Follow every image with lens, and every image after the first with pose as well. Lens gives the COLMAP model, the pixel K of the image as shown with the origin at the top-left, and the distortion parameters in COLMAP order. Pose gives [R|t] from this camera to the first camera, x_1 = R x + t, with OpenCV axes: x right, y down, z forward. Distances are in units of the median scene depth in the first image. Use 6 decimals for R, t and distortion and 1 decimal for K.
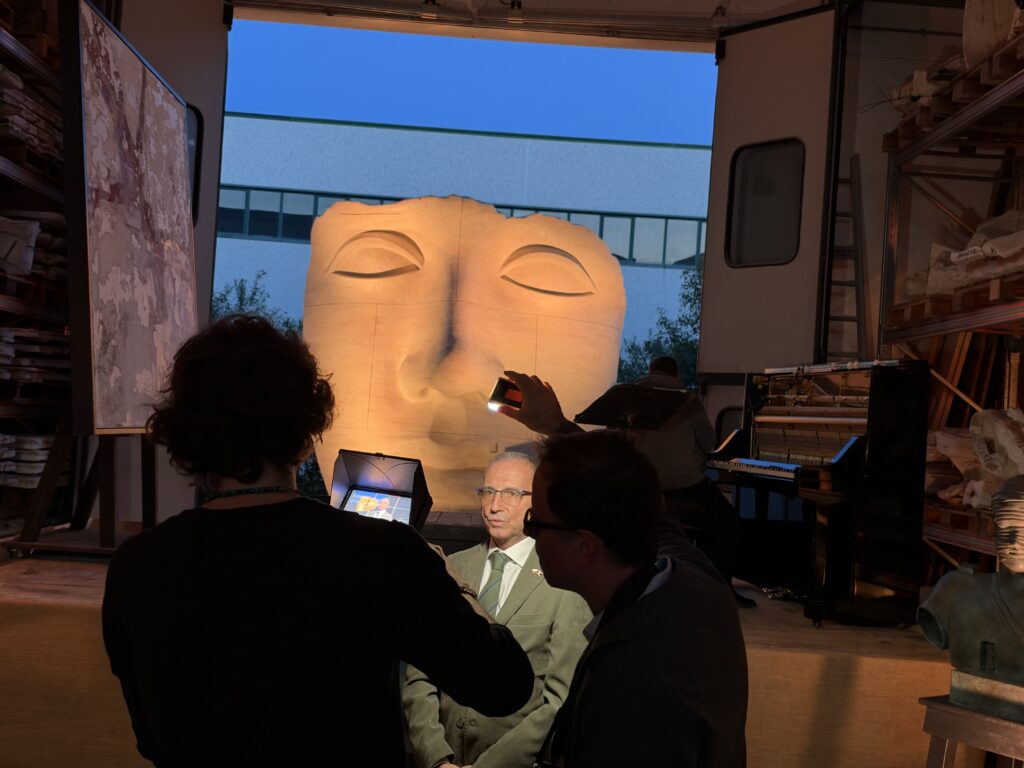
lens RADIAL K [[1147.6, 0, 518.2], [0, 1147.6, 392.4], [0, 0, 1]] dist [0.131066, 0.000000]
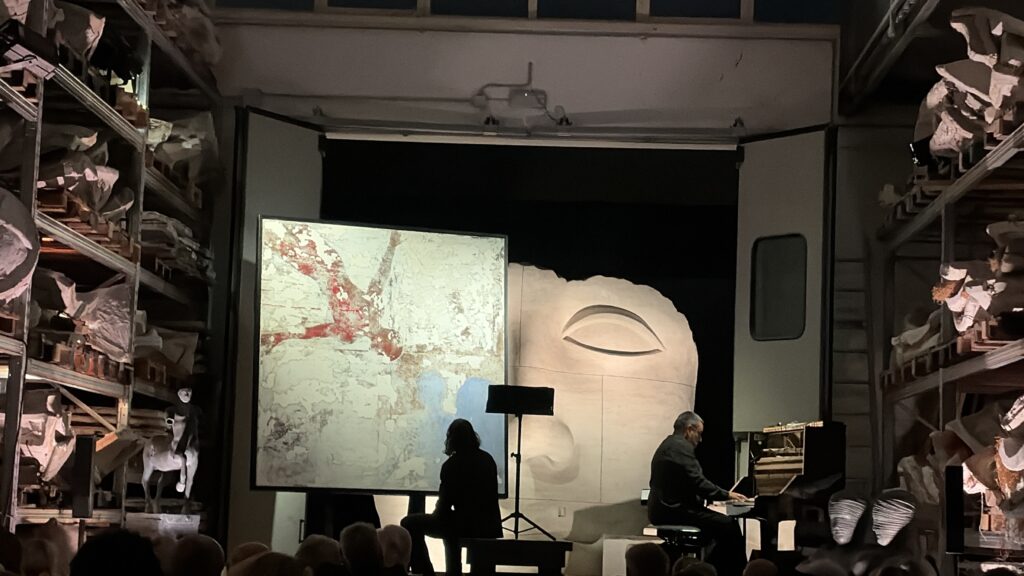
lens RADIAL K [[2117.4, 0, 510.0], [0, 2117.4, 293.7], [0, 0, 1]] dist [0.294229, 0.000000]
pose [[0.997735, -0.035188, -0.057322, 0.045997], [0.030402, 0.996141, -0.082335, 0.010146], [0.059999, 0.080406, 0.994955, -0.850487]]
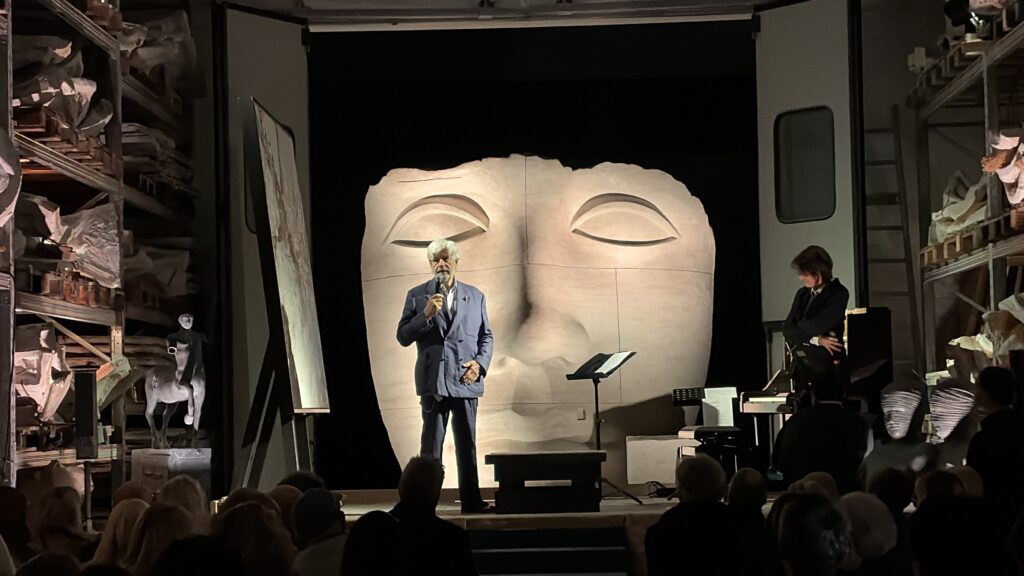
lens RADIAL K [[2224.7, 0, 510.9], [0, 2224.7, 289.8], [0, 0, 1]] dist [0.307623, 0.000000]
pose [[0.994684, -0.089878, -0.050261, 0.022185], [0.088405, 0.995608, -0.030807, -0.002623], [0.052809, 0.026200, 0.998261, -0.824968]]
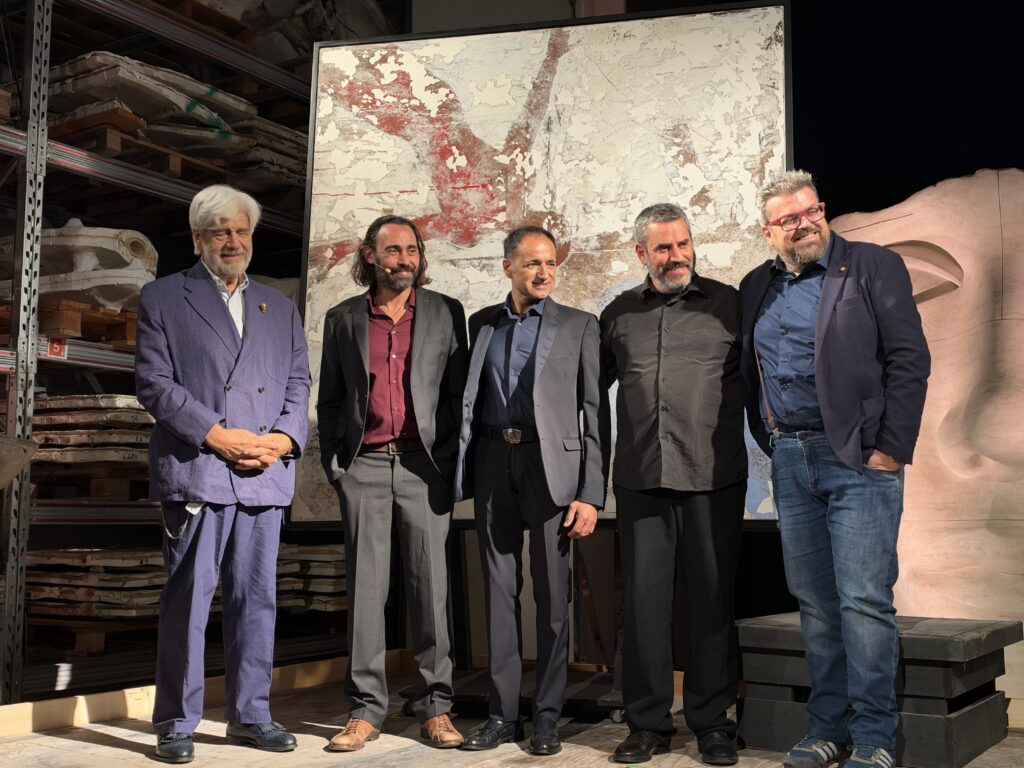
lens RADIAL K [[1175.0, 0, 519.9], [0, 1175.0, 387.9], [0, 0, 1]] dist [0.095235, 0.000000]
pose [[0.816233, -0.124611, -0.564123, 0.100767], [0.066700, 0.990258, -0.122233, 0.024852], [0.573859, 0.062144, 0.816593, 0.268146]]
